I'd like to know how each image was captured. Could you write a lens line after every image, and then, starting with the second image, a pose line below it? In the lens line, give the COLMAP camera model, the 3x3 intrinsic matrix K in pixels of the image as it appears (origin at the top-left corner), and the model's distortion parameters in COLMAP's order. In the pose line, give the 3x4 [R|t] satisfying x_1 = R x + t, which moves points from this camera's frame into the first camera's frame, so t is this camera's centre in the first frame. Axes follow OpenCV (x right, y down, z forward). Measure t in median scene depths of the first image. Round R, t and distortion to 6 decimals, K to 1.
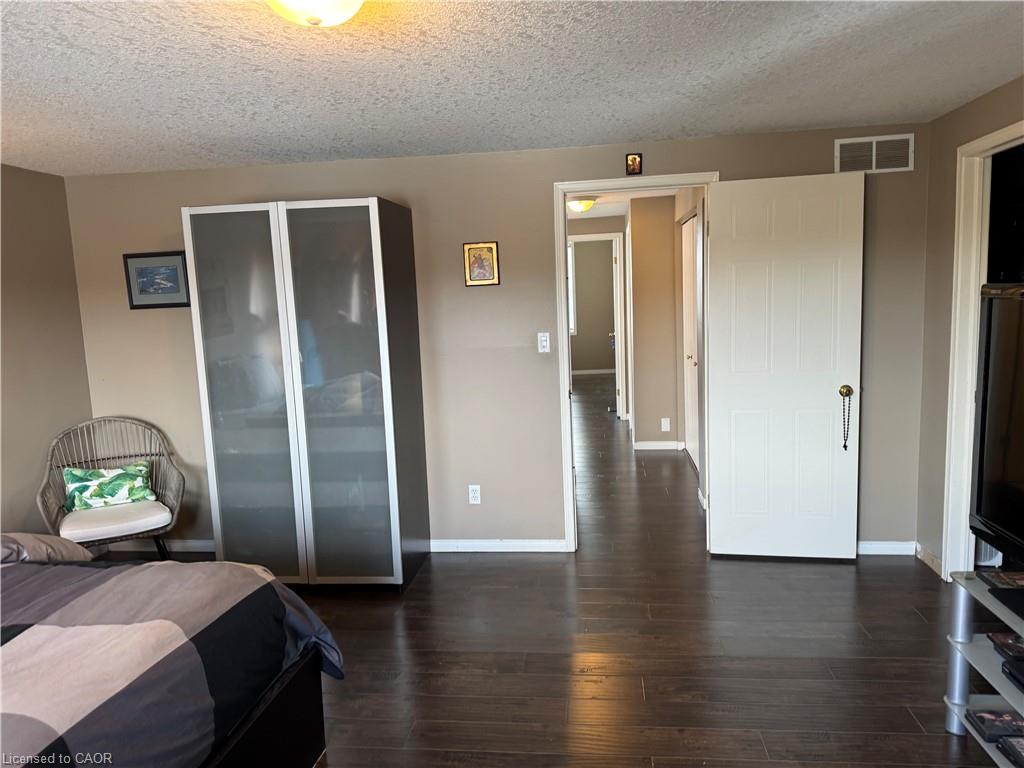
lens RADIAL K [[721.1, 0, 511.4], [0, 721.1, 386.3], [0, 0, 1]] dist [0.060342, -0.073469]
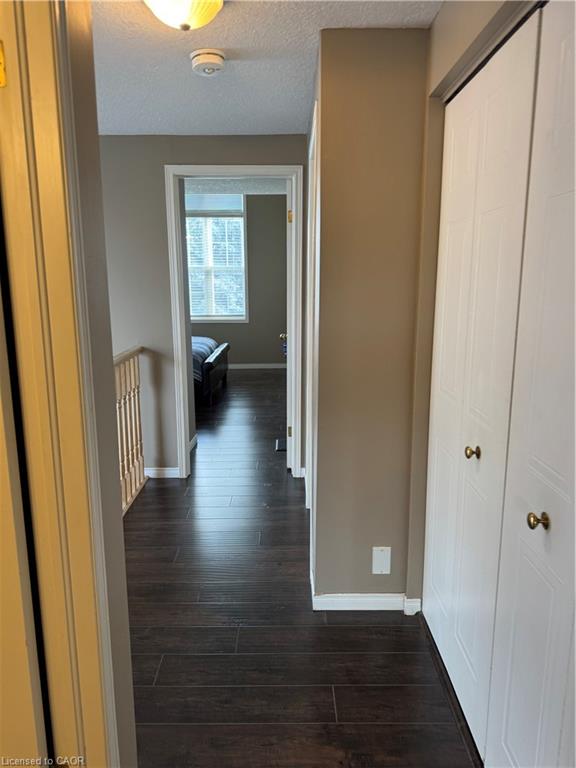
lens RADIAL K [[540.8, 0, 289.1], [0, 540.8, 383.3], [0, 0, 1]] dist [0.060342, -0.073469]
pose [[0.991750, 0.016872, 0.127068, 0.108501], [-0.025500, 0.997455, 0.066589, -0.081171], [-0.125621, -0.069280, 0.989656, 0.669312]]
